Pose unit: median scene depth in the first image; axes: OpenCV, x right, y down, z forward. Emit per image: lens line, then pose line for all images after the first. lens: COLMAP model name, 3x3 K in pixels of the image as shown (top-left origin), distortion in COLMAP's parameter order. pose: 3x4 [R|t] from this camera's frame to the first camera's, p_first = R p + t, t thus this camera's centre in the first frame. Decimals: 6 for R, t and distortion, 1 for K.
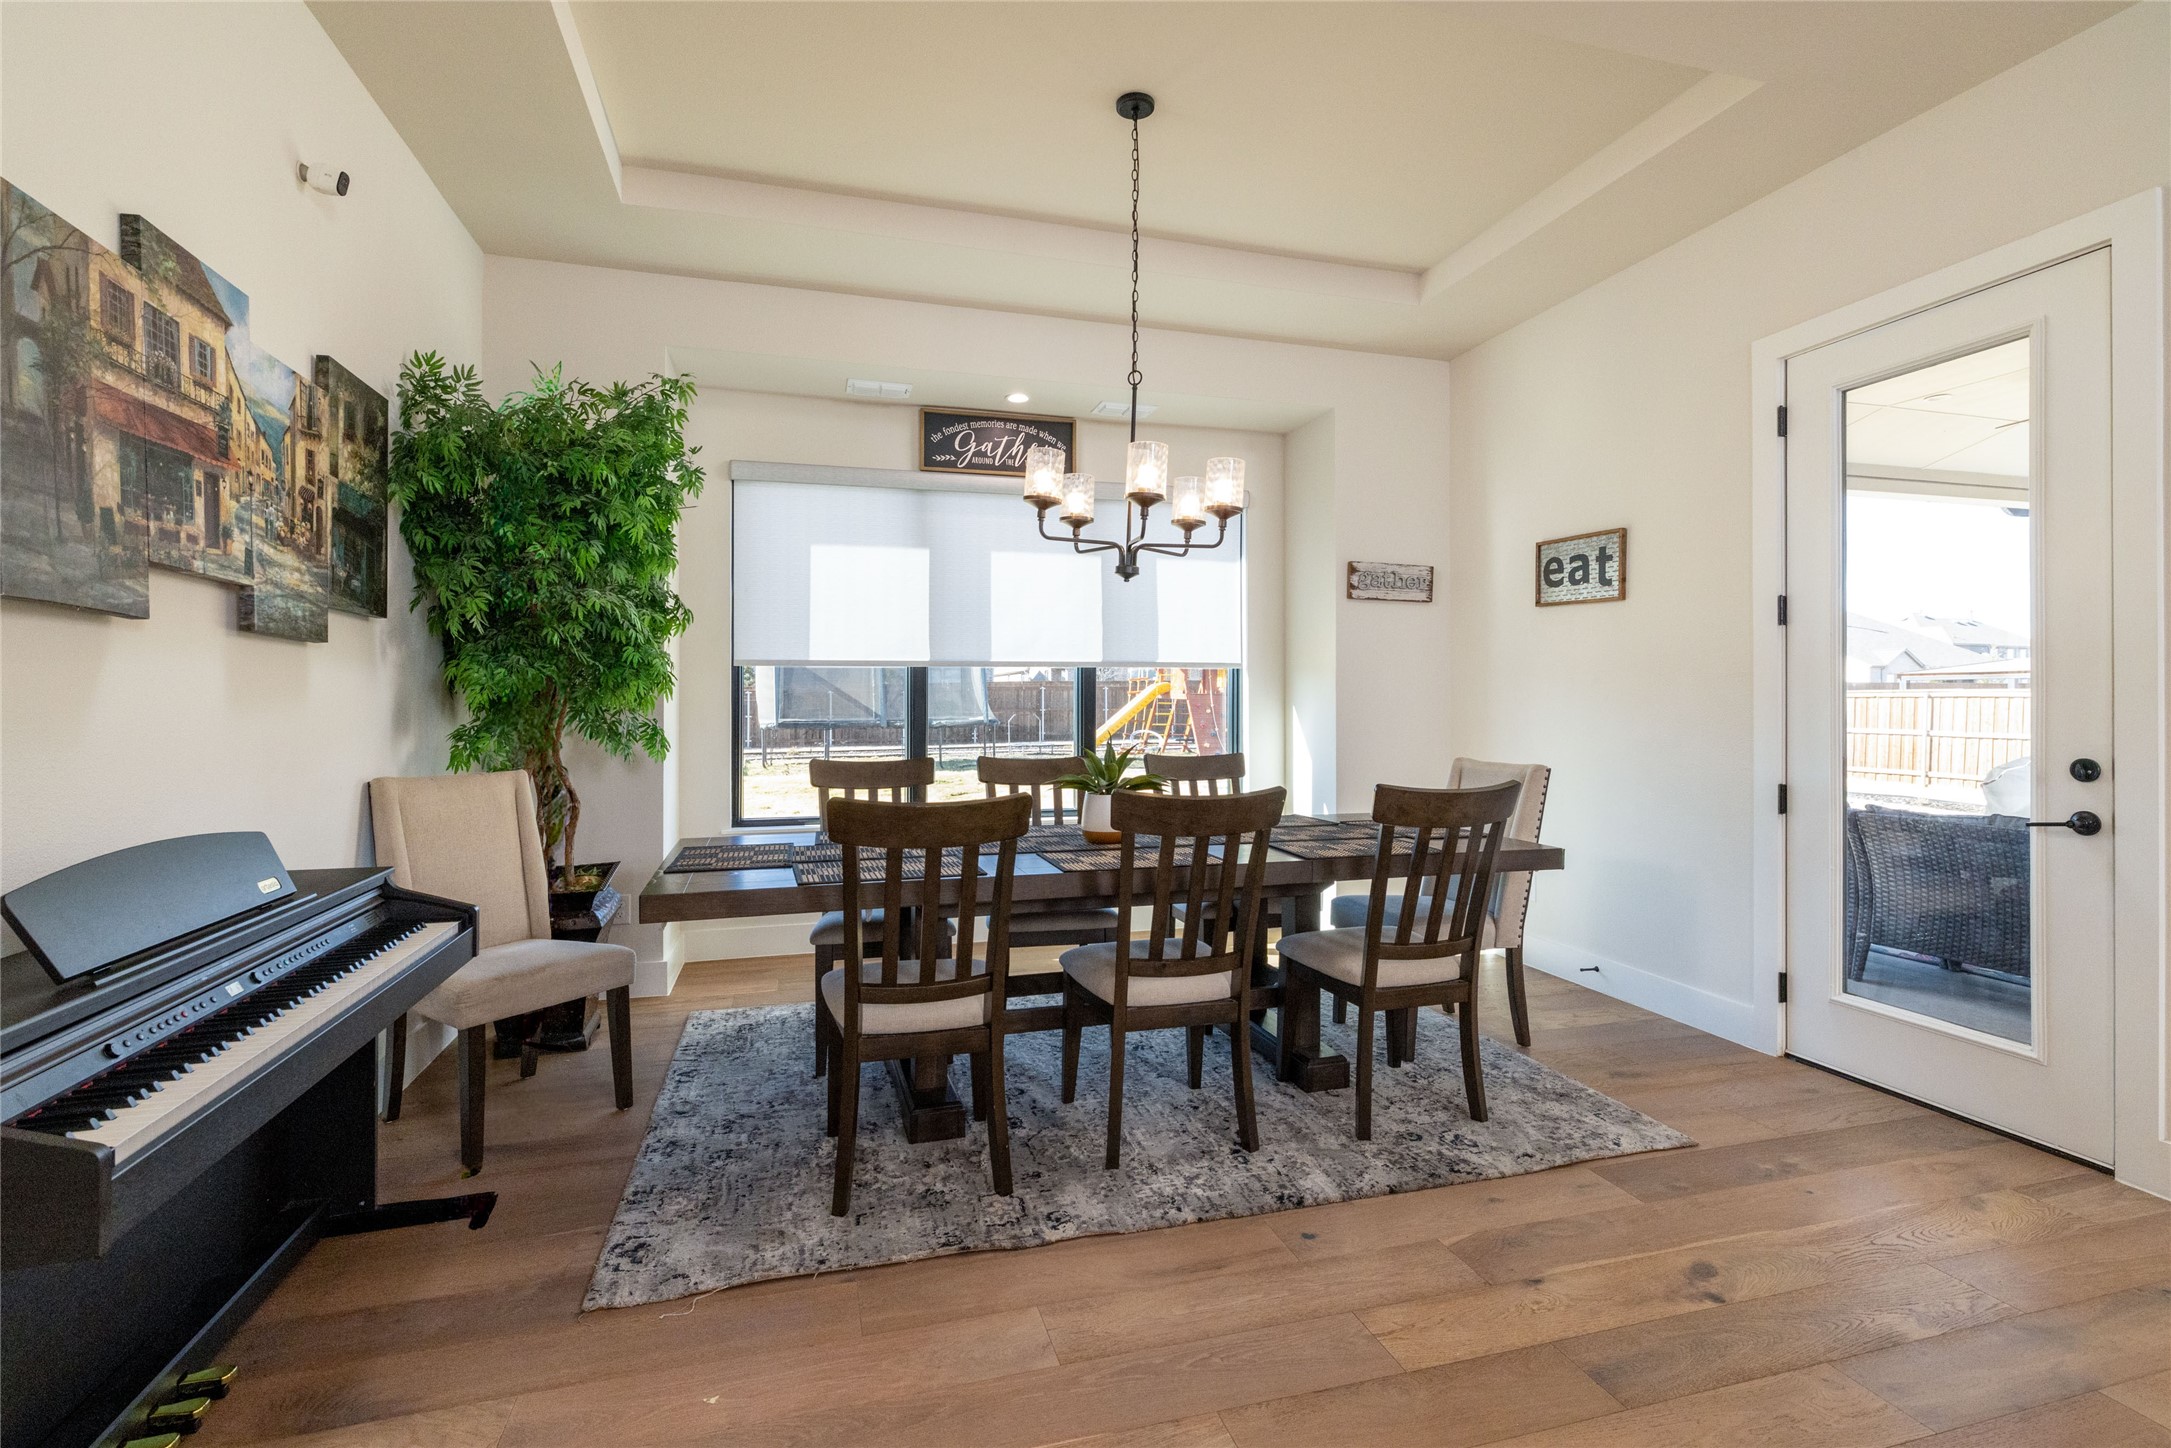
lens RADIAL K [[980.9, 0, 1071.7], [0, 980.9, 701.8], [0, 0, 1]] dist [0.014676, 0.000465]
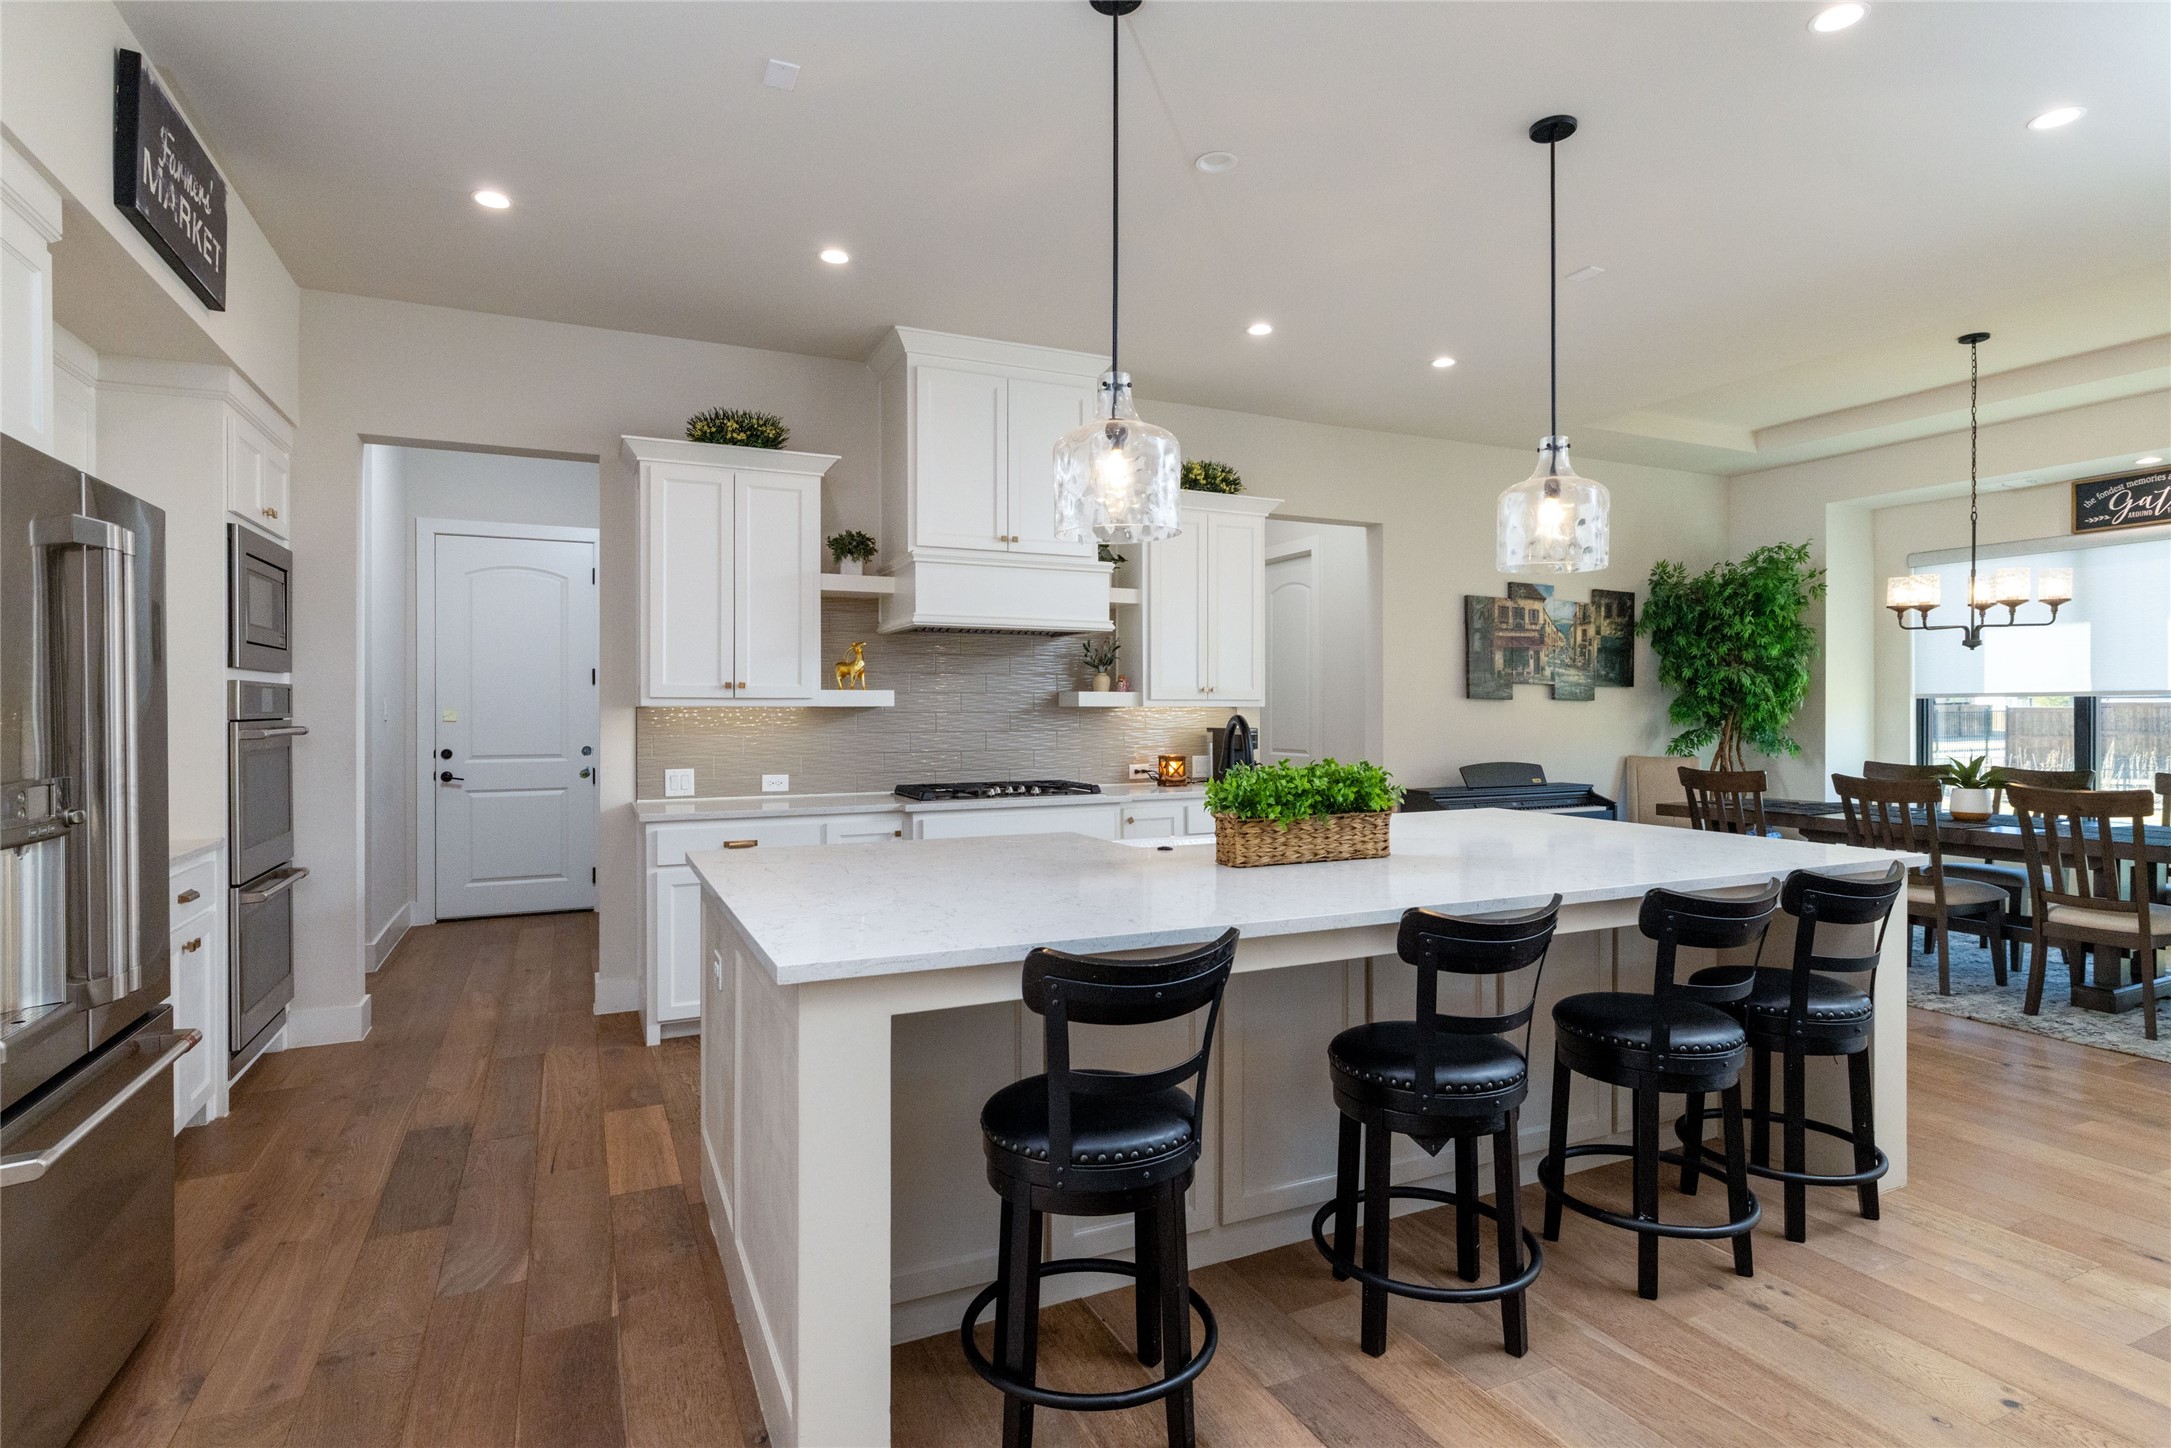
lens RADIAL K [[1084.4, 0, 1083.5], [0, 1084.4, 716.0], [0, 0, 1]] dist [0.001689, 0.000787]
pose [[0.145910, 0.007264, -0.989271, 1.381336], [-0.003224, 0.999971, 0.006867, -0.026212], [0.989293, 0.002187, 0.145929, -0.543518]]
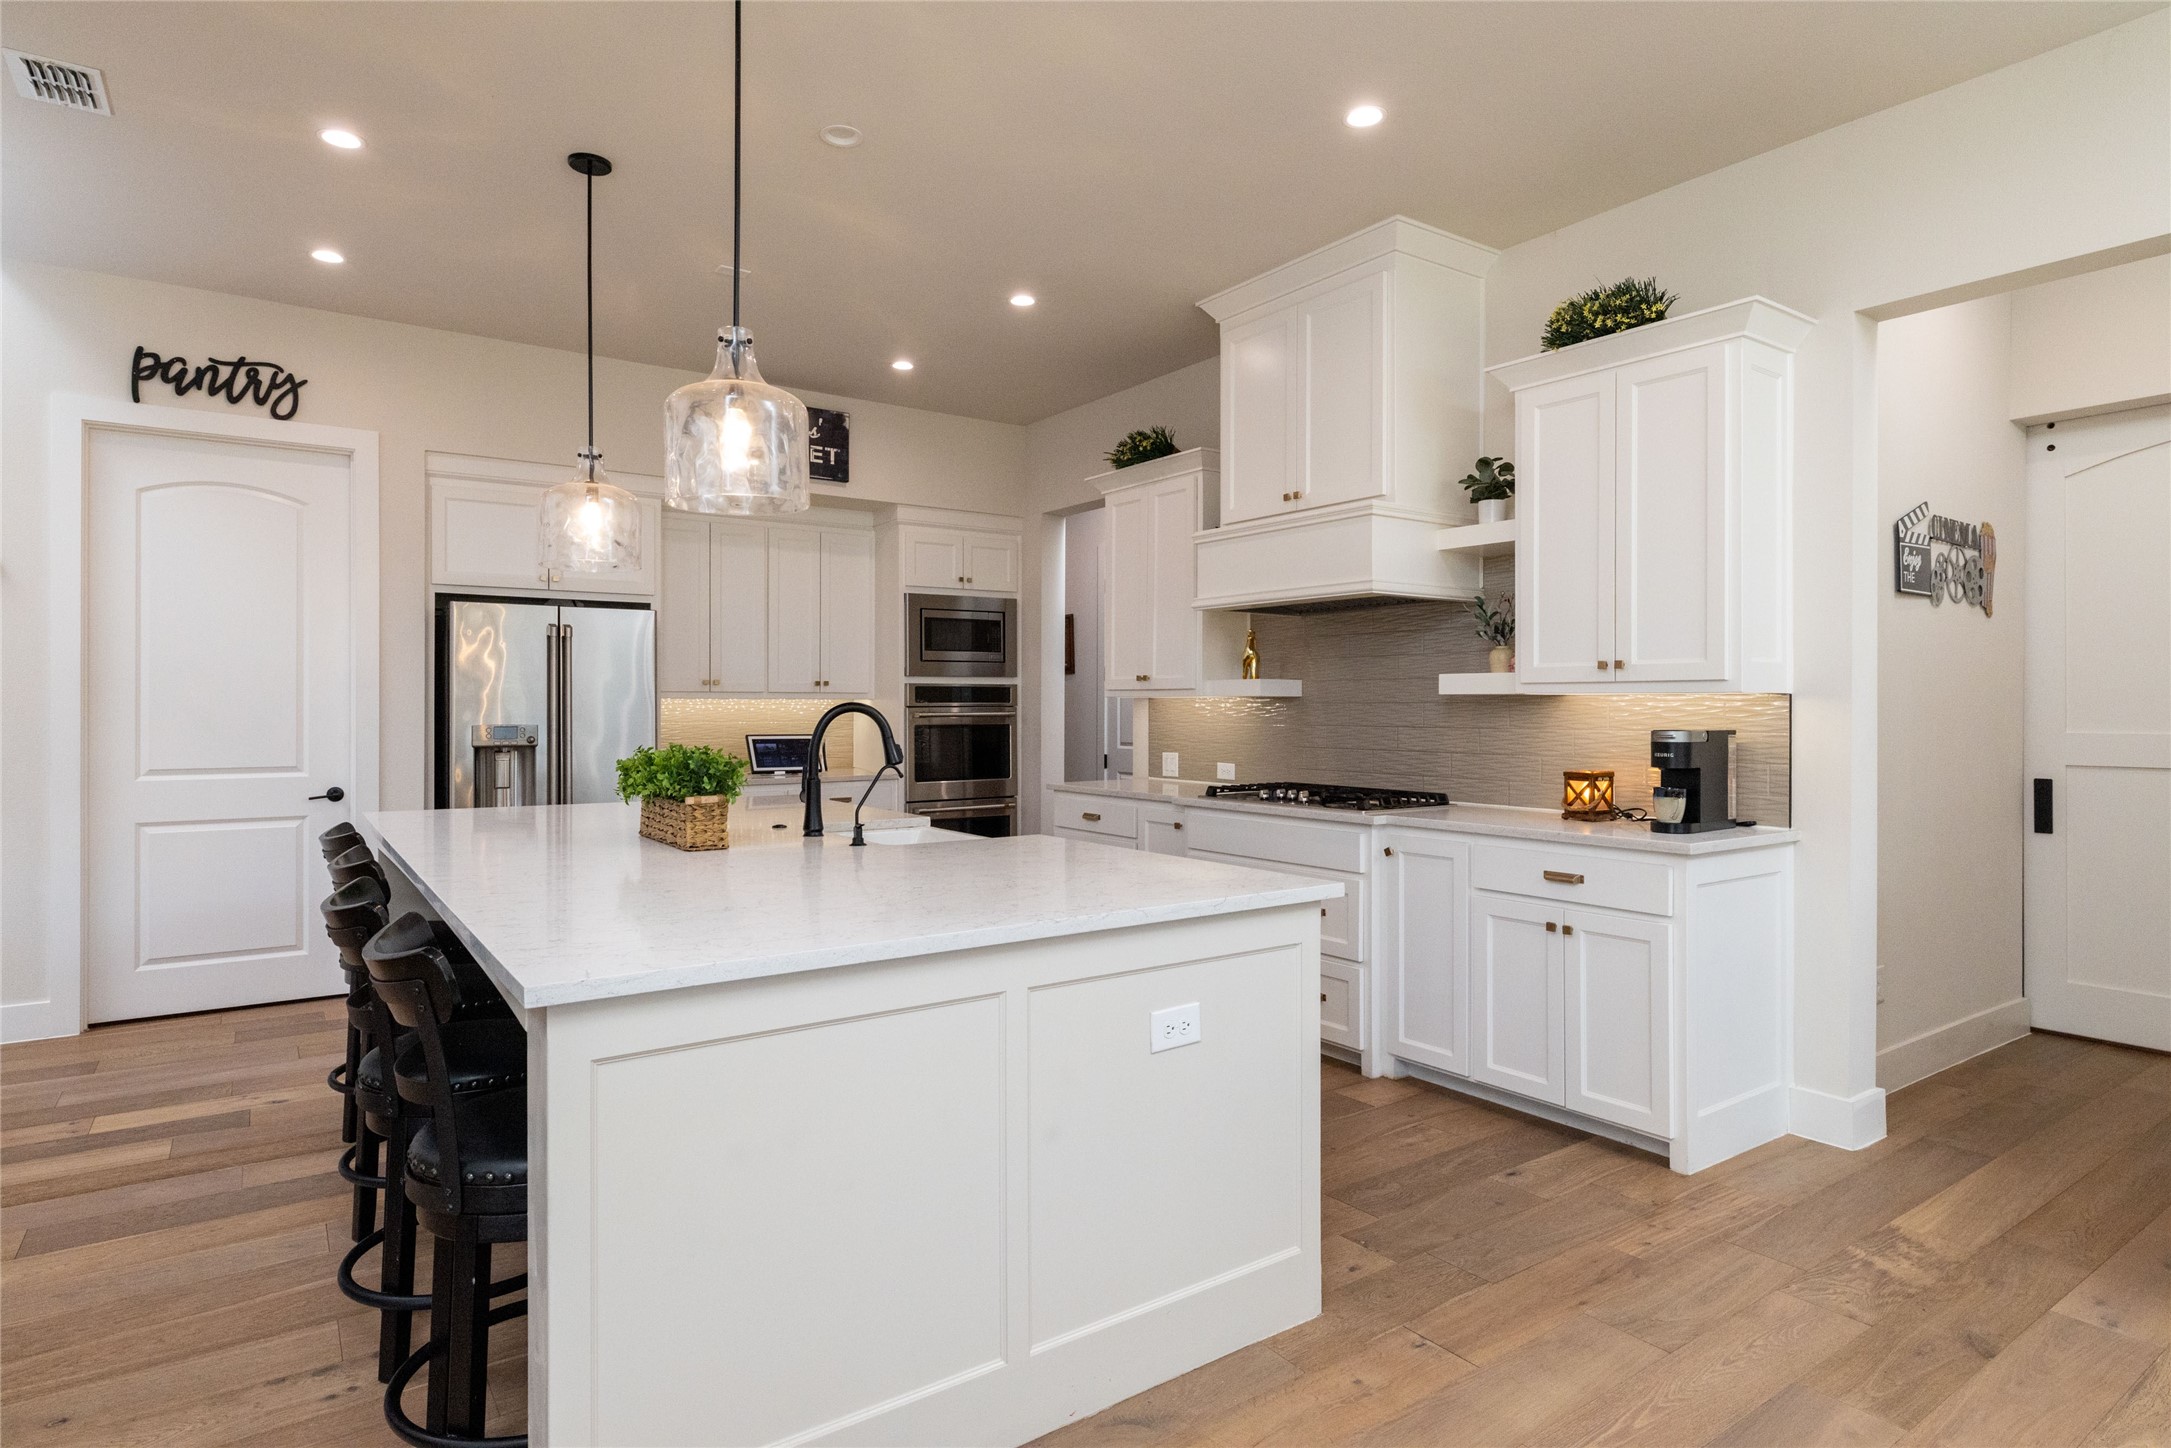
lens RADIAL K [[1159.4, 0, 1083.0], [0, 1159.4, 709.5], [0, 0, 1]] dist [0.007639, -0.003617]
pose [[-0.941504, 0.002473, -0.336992, 0.582359], [-0.000121, 0.999971, 0.007678, -0.022159], [0.337002, 0.007270, -0.941476, 0.734428]]
